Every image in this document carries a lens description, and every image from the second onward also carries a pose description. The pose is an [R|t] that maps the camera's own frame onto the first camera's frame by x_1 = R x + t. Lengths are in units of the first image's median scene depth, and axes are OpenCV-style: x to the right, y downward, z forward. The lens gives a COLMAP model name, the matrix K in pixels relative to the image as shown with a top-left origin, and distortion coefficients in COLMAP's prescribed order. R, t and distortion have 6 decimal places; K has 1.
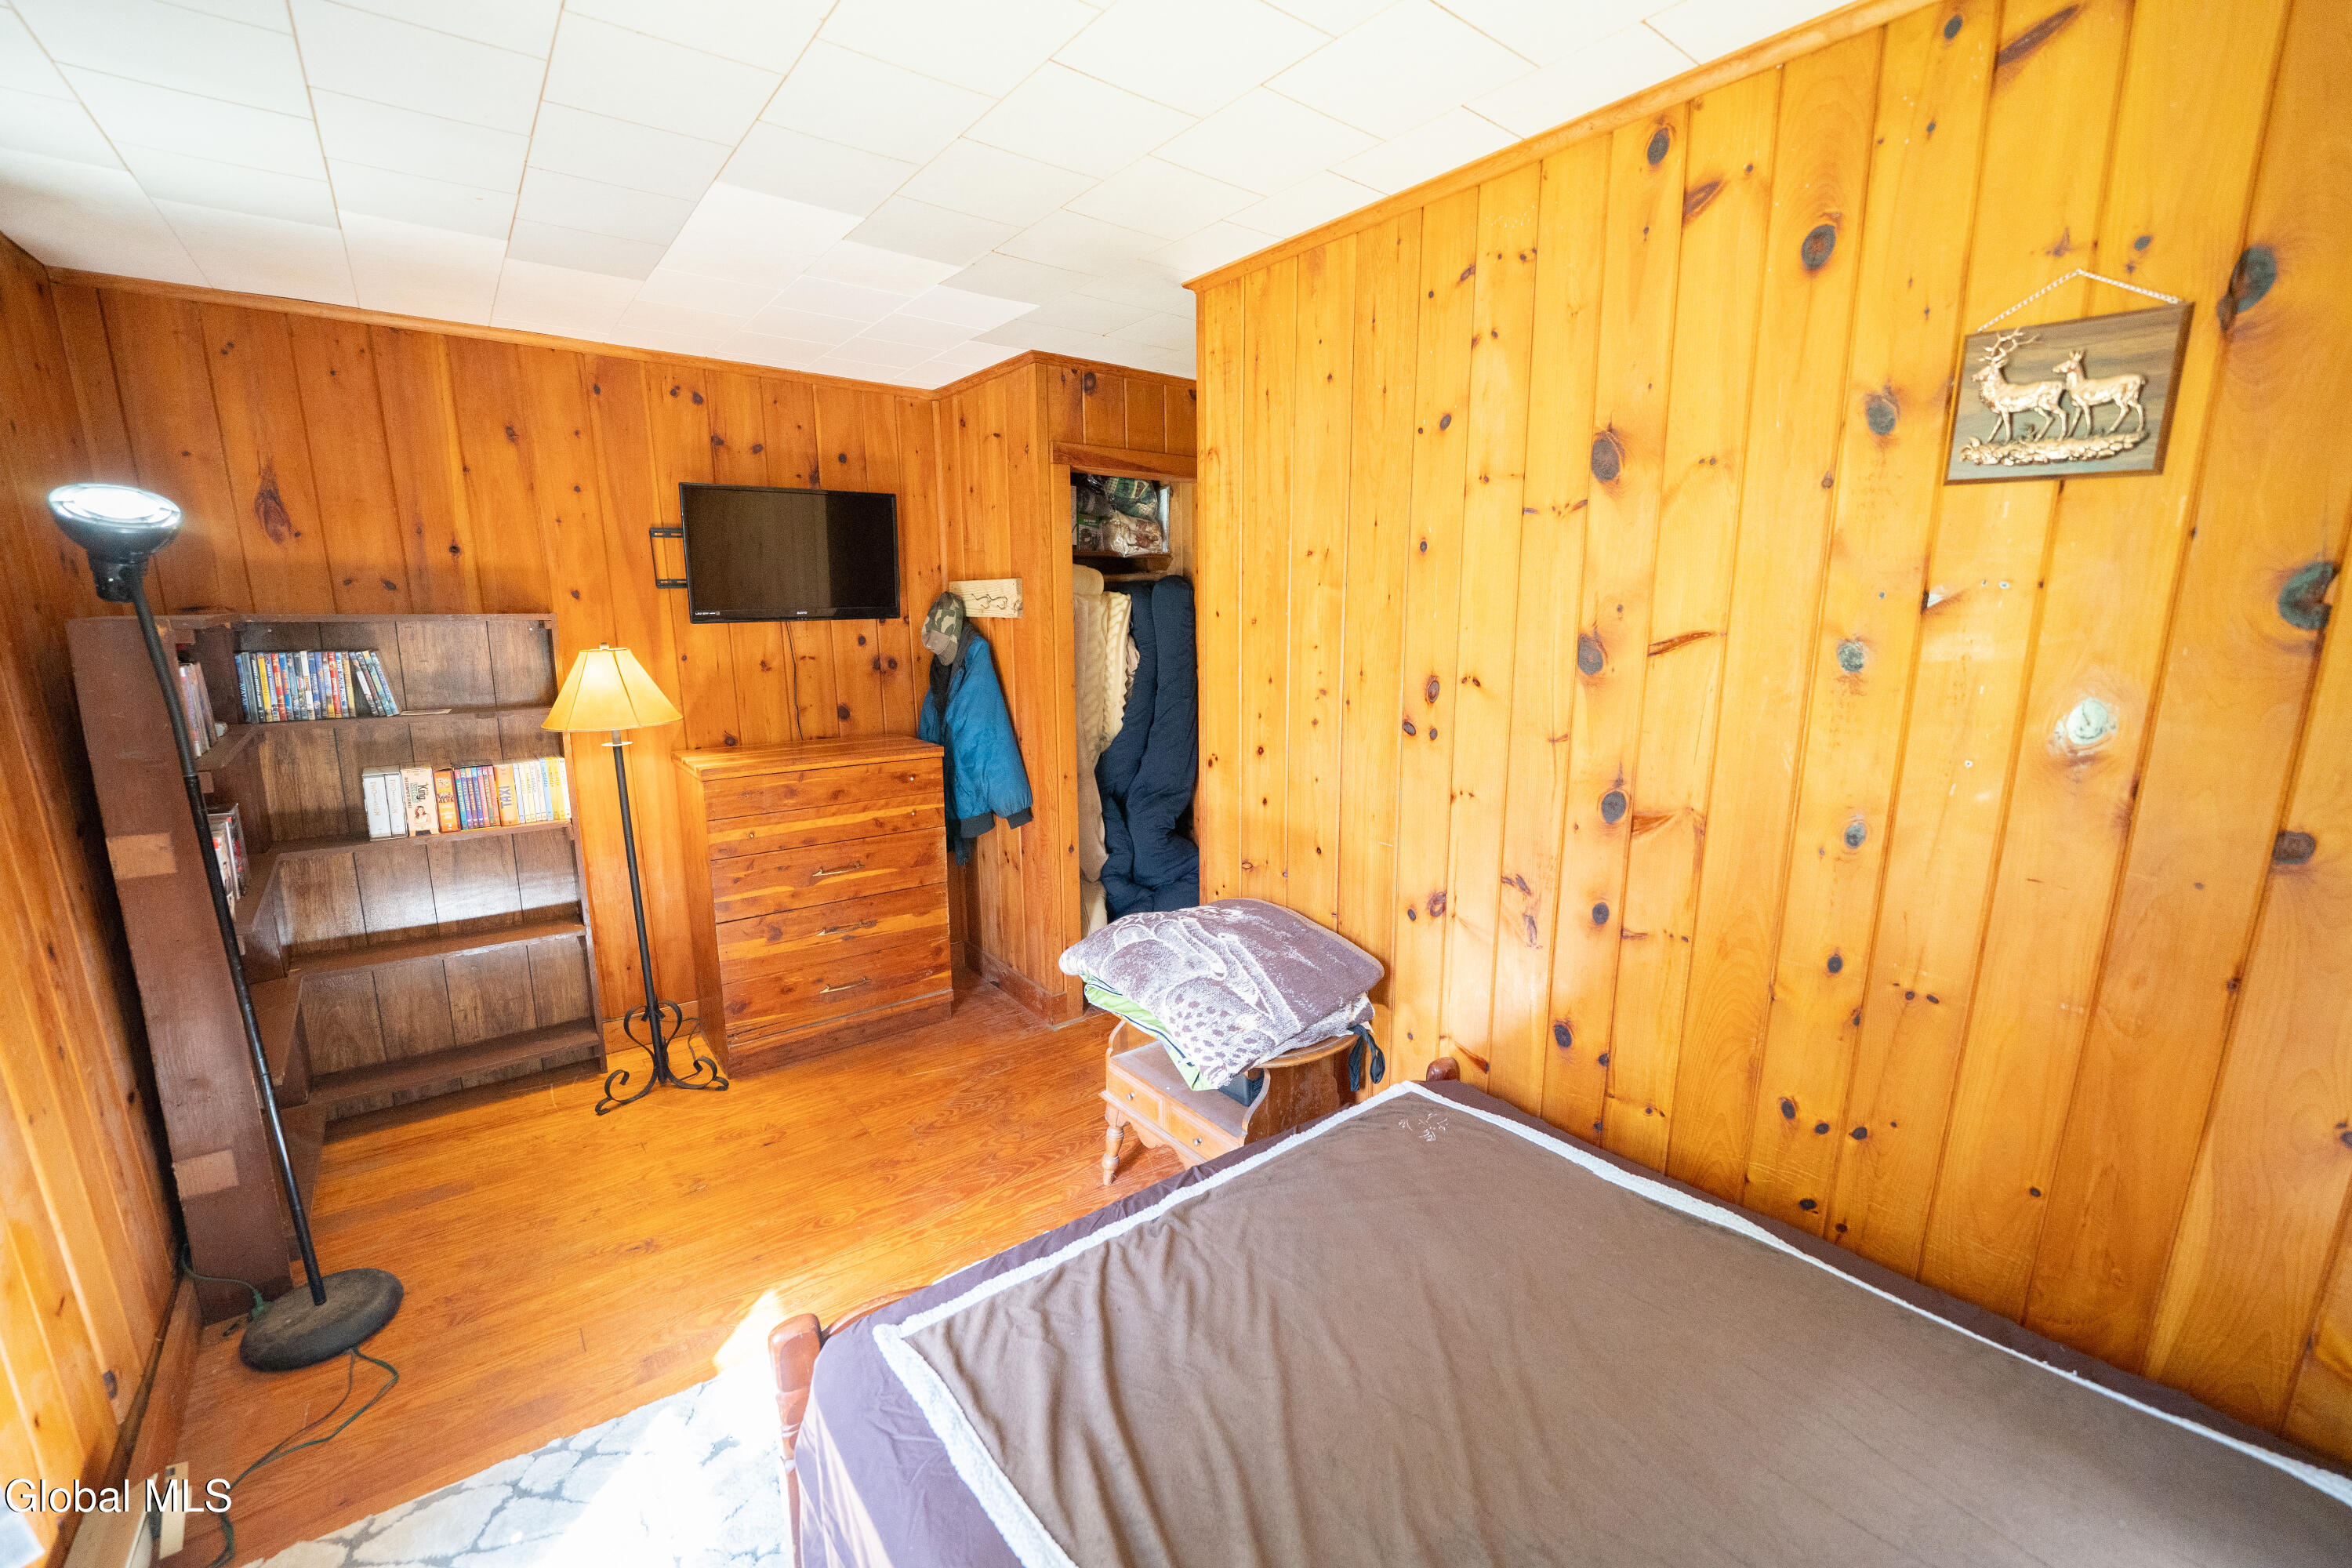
lens RADIAL K [[955.4, 0, 1176.2], [0, 955.4, 785.2], [0, 0, 1]] dist [-0.031426, 0.003490]
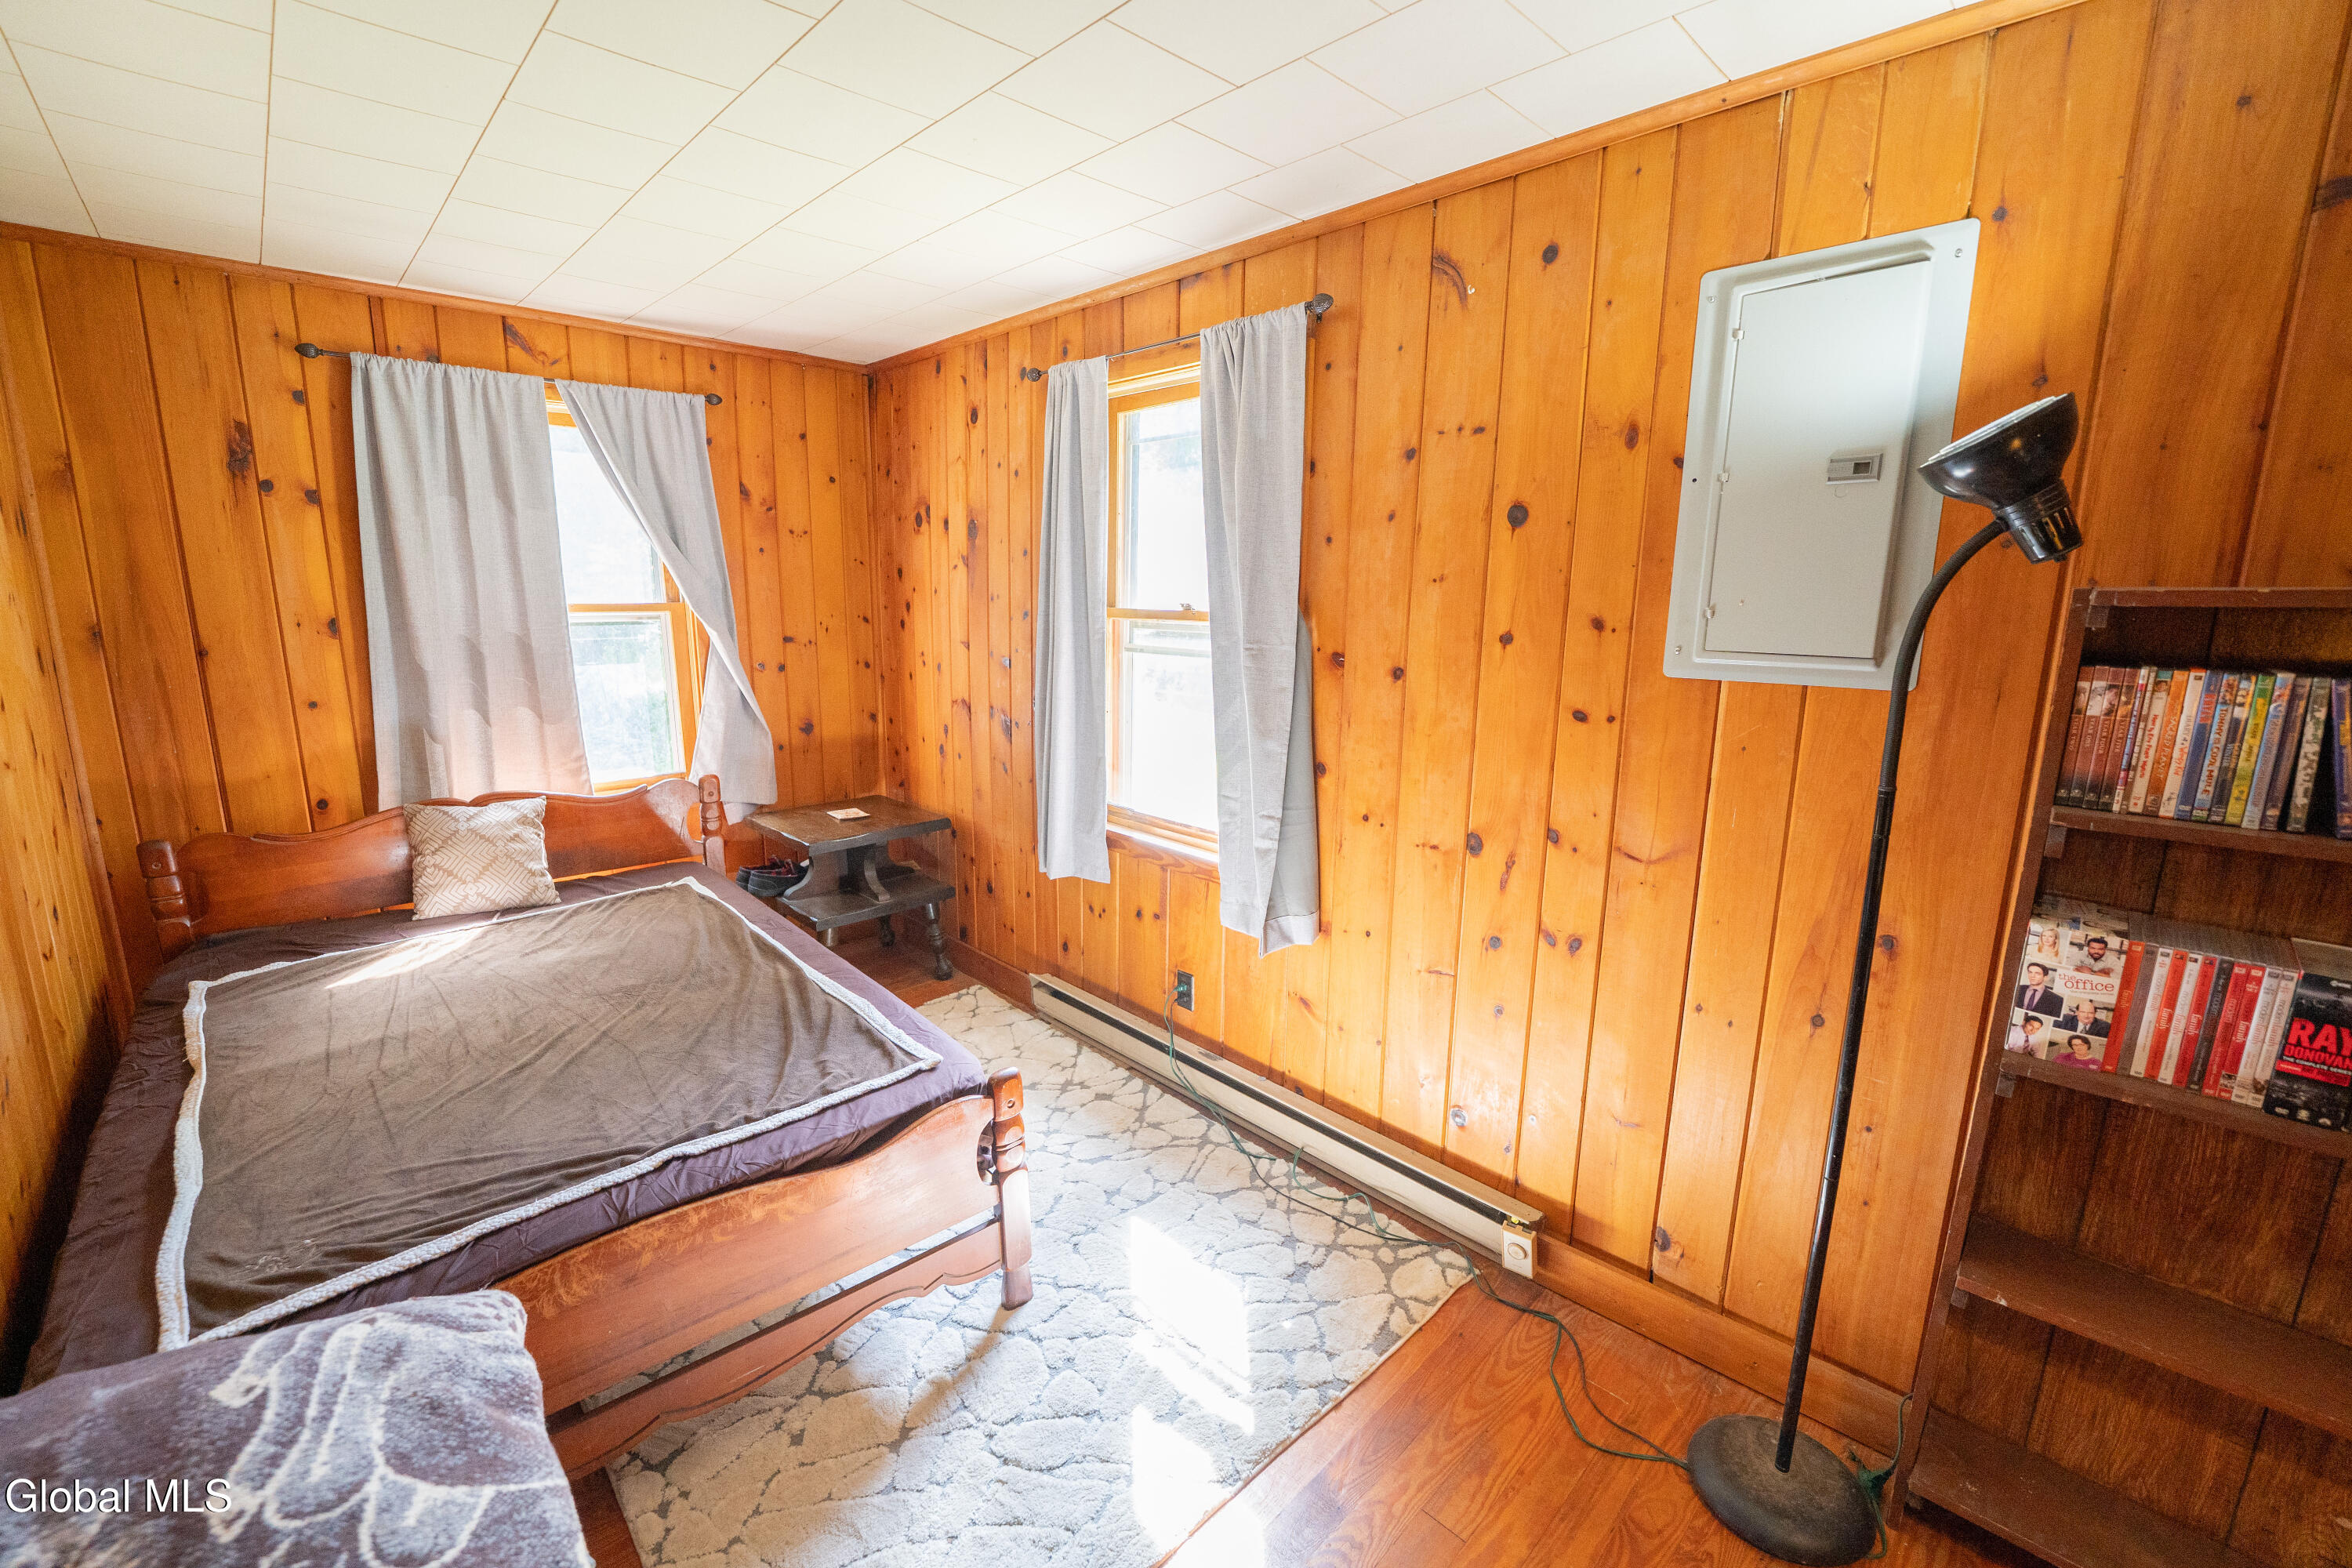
lens RADIAL K [[955.4, 0, 1173.8], [0, 955.4, 774.3], [0, 0, 1]] dist [-0.031426, 0.003490]
pose [[-0.994421, 0.015526, -0.104336, -0.298998], [-0.027609, 0.916320, 0.399494, -0.242910], [0.101808, 0.400146, -0.910779, 1.256906]]
